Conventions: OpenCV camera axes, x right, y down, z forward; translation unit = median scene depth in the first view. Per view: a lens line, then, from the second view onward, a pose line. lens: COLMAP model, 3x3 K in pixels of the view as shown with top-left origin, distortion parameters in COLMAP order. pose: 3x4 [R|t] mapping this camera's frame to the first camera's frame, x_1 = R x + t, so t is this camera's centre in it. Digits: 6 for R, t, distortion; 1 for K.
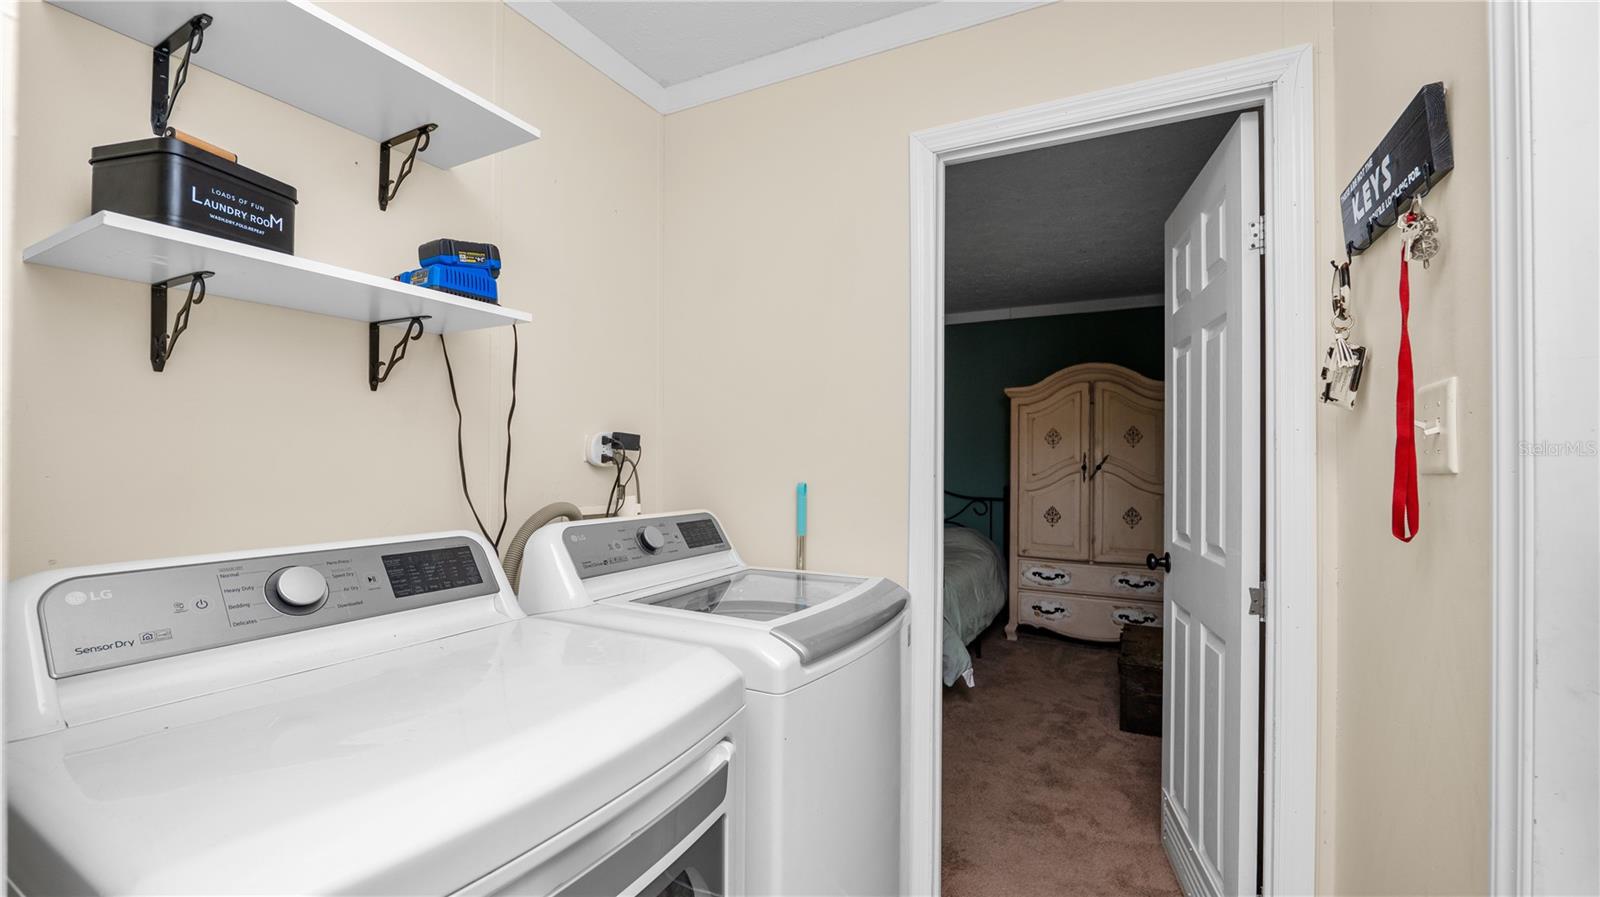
lens RADIAL K [[651.8, 0, 800.0], [0, 651.8, 448.5], [0, 0, 1]] dist [0.000177, -0.000028]
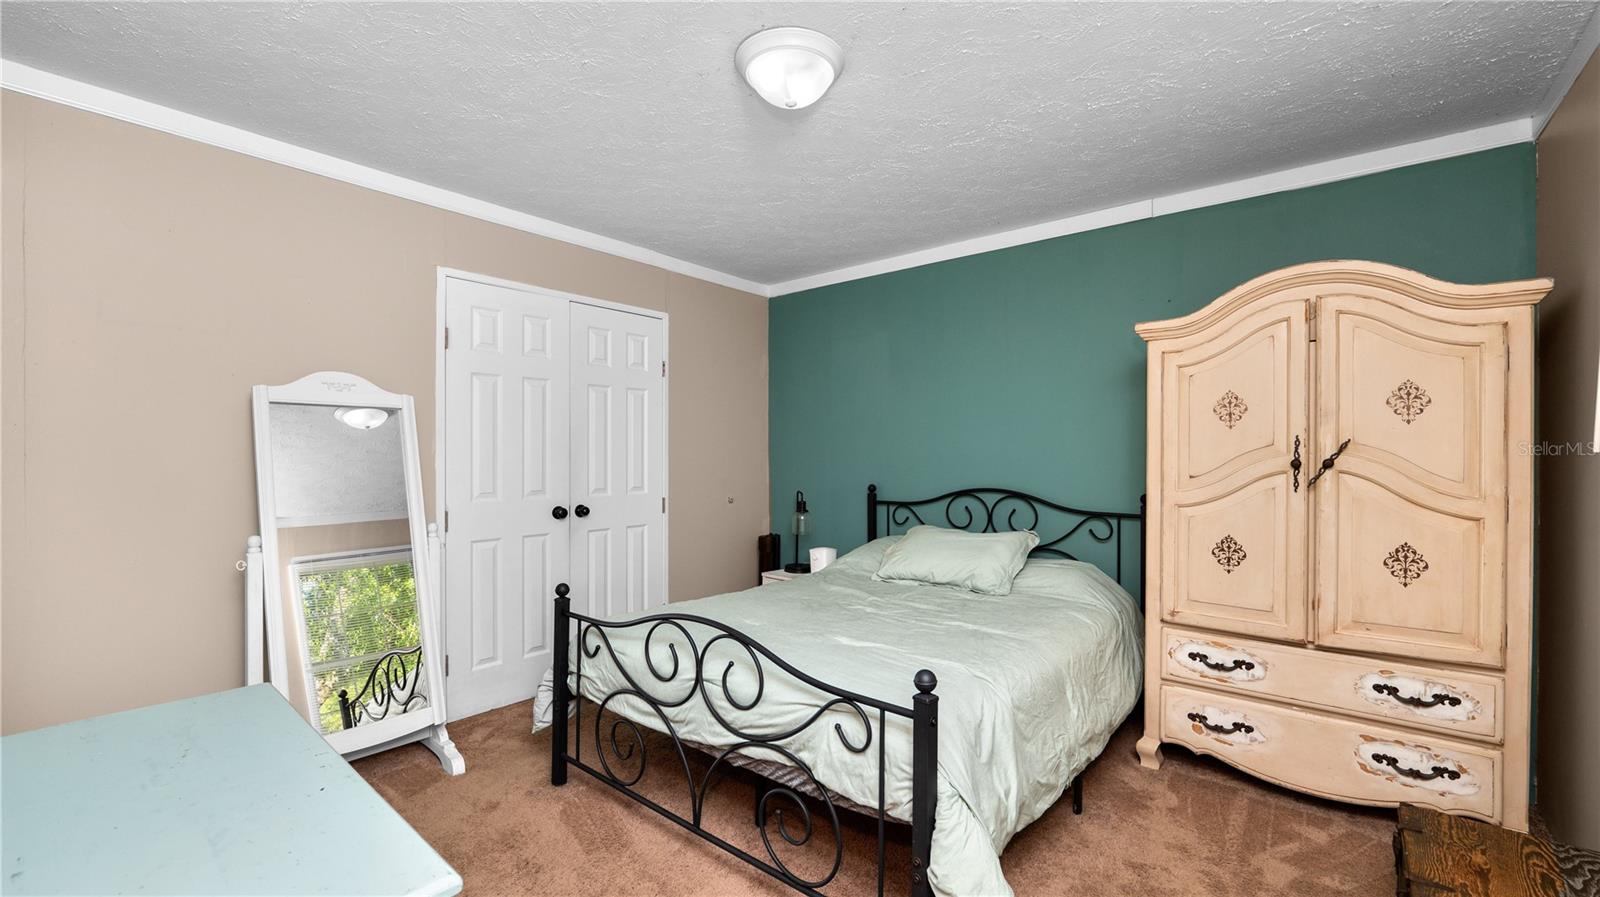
lens RADIAL K [[656.6, 0, 803.0], [0, 656.6, 452.0], [0, 0, 1]] dist [-0.005040, -0.000306]
pose [[0.977156, -0.004235, -0.212482, 0.158281], [0.006445, 0.999932, 0.009706, 0.011728], [0.212427, -0.010853, 0.977117, 0.395544]]
